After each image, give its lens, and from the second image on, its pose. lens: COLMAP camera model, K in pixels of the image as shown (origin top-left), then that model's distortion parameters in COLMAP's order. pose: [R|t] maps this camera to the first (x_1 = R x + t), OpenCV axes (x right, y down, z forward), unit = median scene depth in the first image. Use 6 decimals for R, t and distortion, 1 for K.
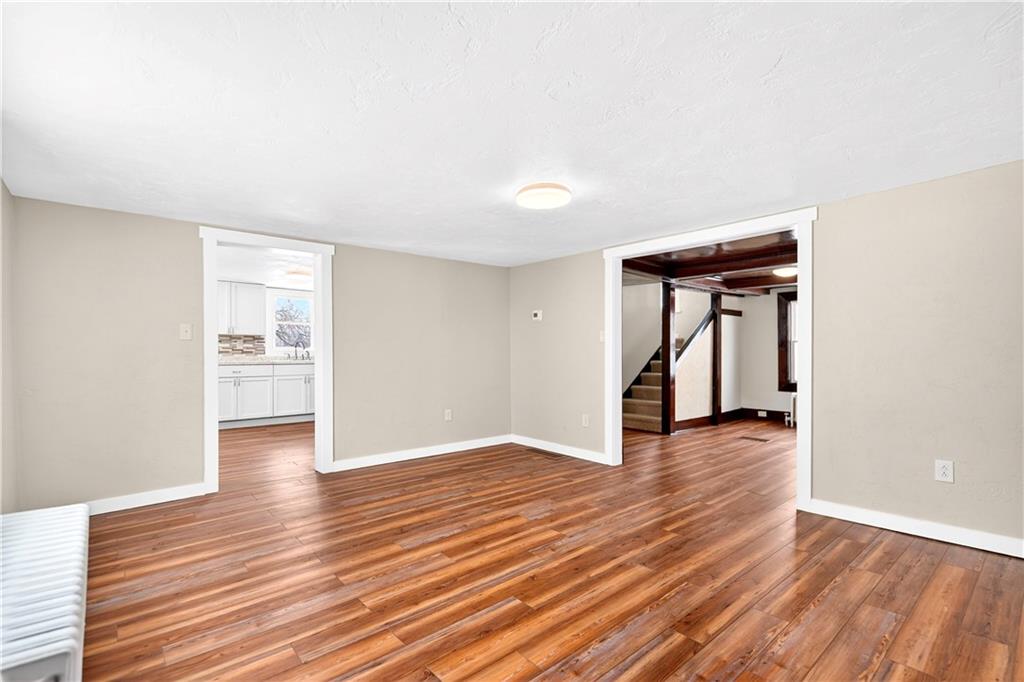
lens RADIAL K [[465.6, 0, 516.8], [0, 465.6, 349.8], [0, 0, 1]] dist [-0.000393, 0.000091]
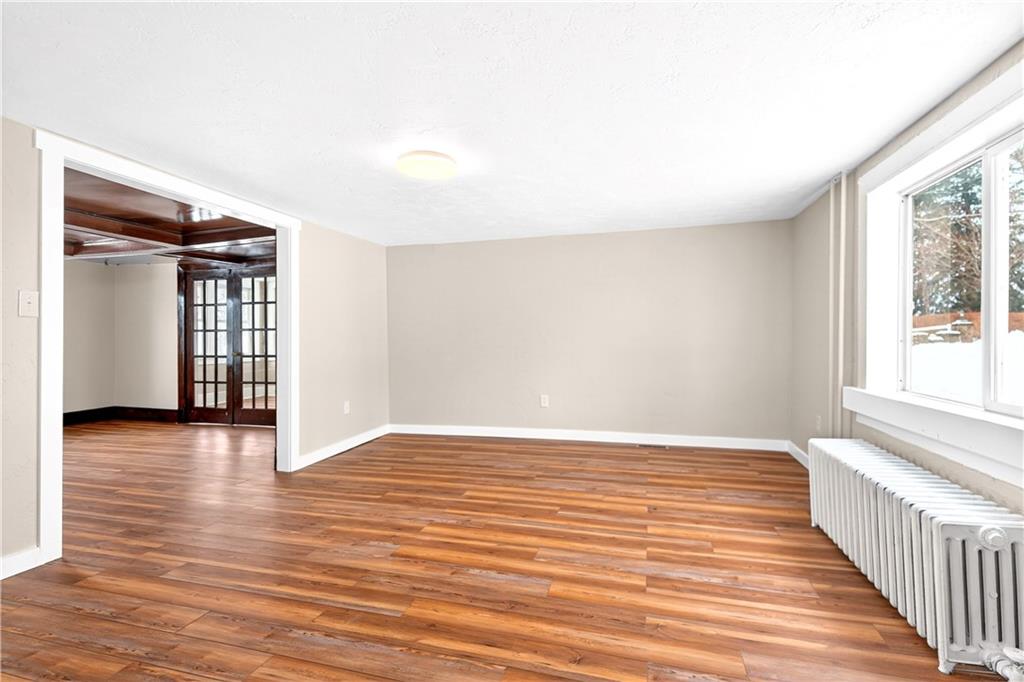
lens RADIAL K [[471.0, 0, 512.0], [0, 471.0, 341.0], [0, 0, 1]] dist [0.001903, -0.000062]
pose [[-0.538728, -0.001450, 0.842478, -0.799690], [0.004440, 0.999980, 0.004560, 0.013050], [-0.842468, 0.006197, -0.538711, 1.350790]]
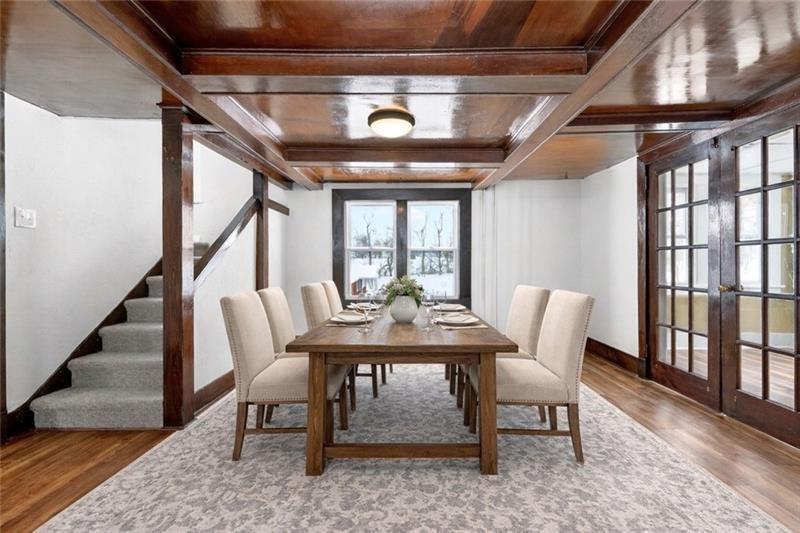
lens RADIAL K [[368.6, 0, 403.8], [0, 368.6, 260.6], [0, 0, 1]] dist [0.001231, 0.000037]
pose [[0.653775, -0.000150, 0.756689, 0.415468], [0.001257, 0.999999, -0.000888, 0.006701], [-0.756688, 0.001532, 0.653775, 1.263664]]
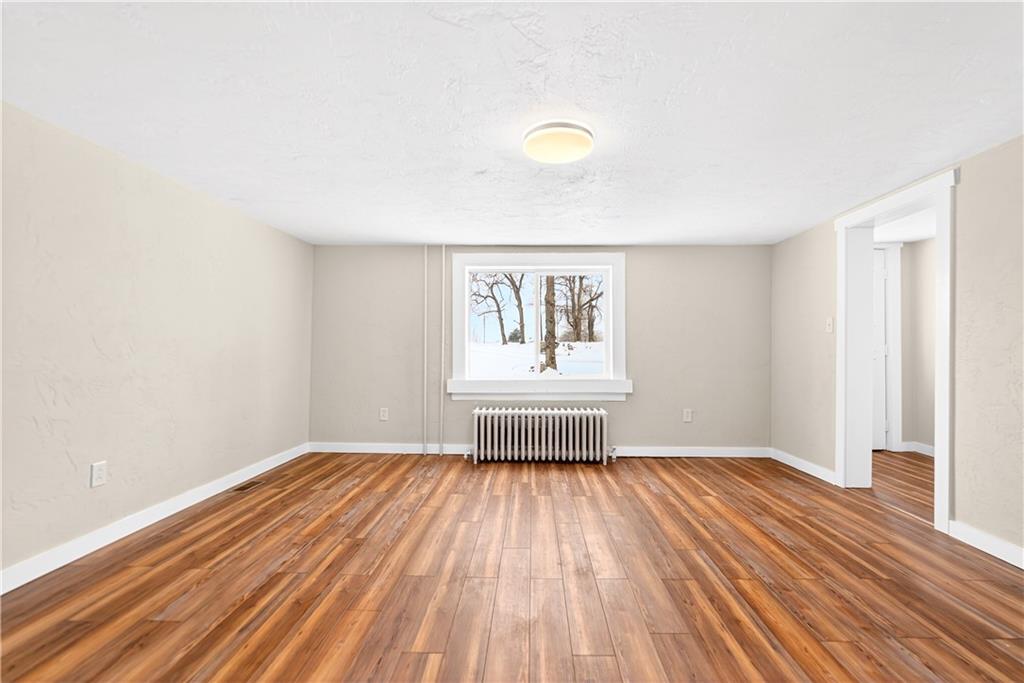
lens RADIAL K [[465.6, 0, 516.8], [0, 465.6, 350.3], [0, 0, 1]] dist [-0.000393, 0.000091]
pose [[-0.684964, 0.006115, -0.728552, 0.673555], [0.004509, 0.999981, 0.004153, 0.012829], [0.728563, -0.000440, -0.684978, 1.478489]]
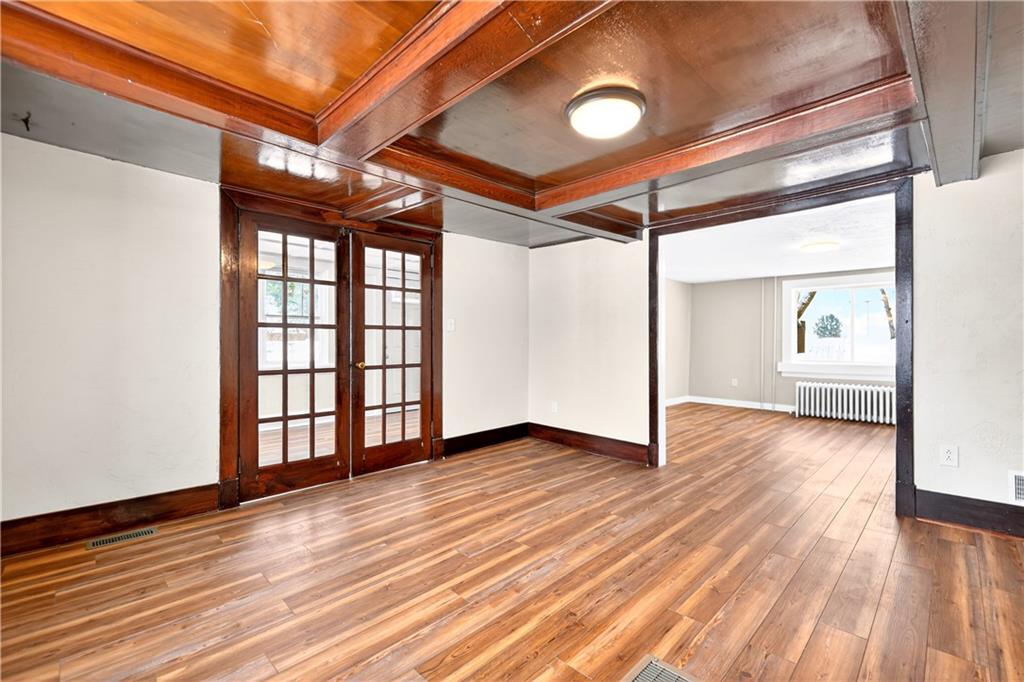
lens RADIAL K [[447.9, 0, 512.0], [0, 447.9, 341.0], [0, 0, 1]] dist [0.001612, 0.000098]
pose [[-0.997707, 0.000272, -0.067679, 1.268020], [0.000982, 0.999945, -0.010457, 0.024150], [0.067673, -0.010499, -0.997652, 2.531363]]
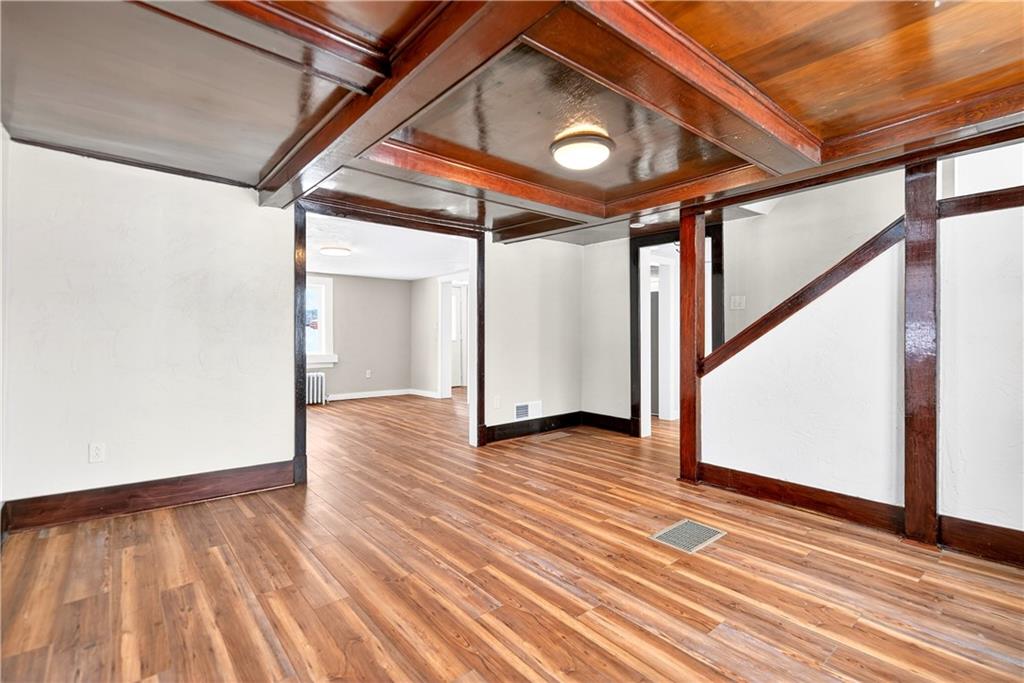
lens RADIAL K [[465.6, 0, 516.8], [0, 465.6, 350.3], [0, 0, 1]] dist [-0.000393, 0.000091]
pose [[-0.016499, 0.030884, -0.999387, 1.936147], [0.004755, 0.999514, 0.030809, 0.016787], [0.999853, -0.004244, -0.016638, 1.766339]]
